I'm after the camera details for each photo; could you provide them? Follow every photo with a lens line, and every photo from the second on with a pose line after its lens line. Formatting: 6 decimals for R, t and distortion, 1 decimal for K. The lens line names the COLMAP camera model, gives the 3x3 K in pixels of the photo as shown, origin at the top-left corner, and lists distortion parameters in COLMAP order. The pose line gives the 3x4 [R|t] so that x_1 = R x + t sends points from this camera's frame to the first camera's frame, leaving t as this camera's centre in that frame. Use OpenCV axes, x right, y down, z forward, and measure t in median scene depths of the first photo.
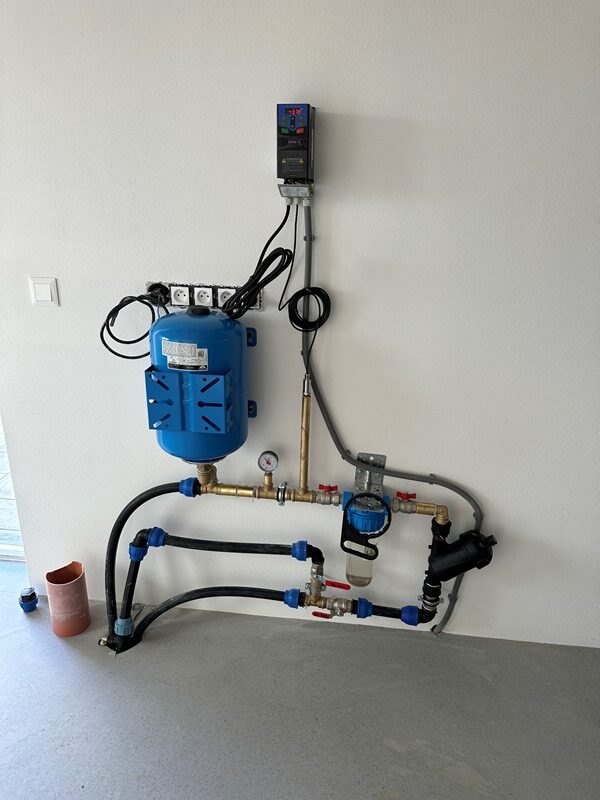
lens RADIAL K [[556.3, 0, 298.0], [0, 556.3, 396.9], [0, 0, 1]] dist [-0.003662, -0.010207]
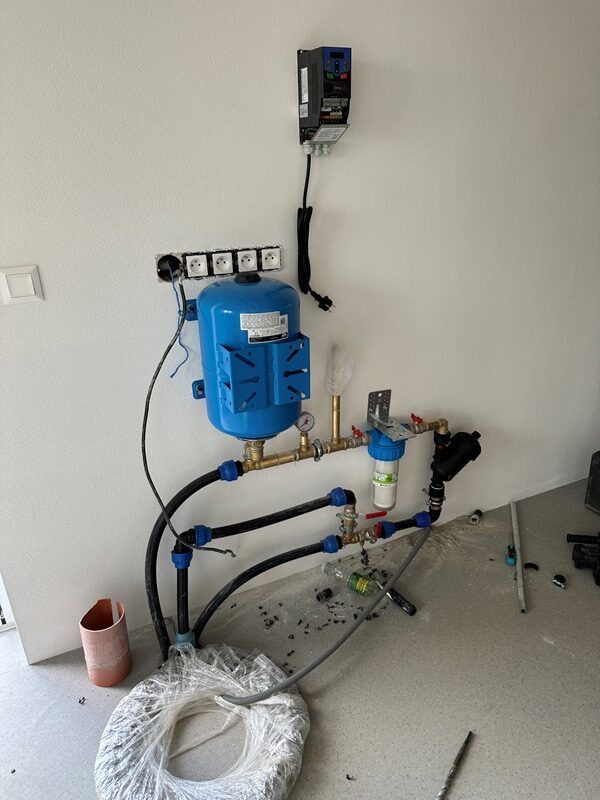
lens RADIAL K [[556.3, 0, 299.7], [0, 556.3, 403.1], [0, 0, 1]] dist [-0.003662, -0.010207]
pose [[0.850690, -0.246978, 0.464035, -0.540696], [0.205960, 0.968775, 0.138044, -0.057944], [-0.483639, -0.021860, 0.874995, 0.136891]]
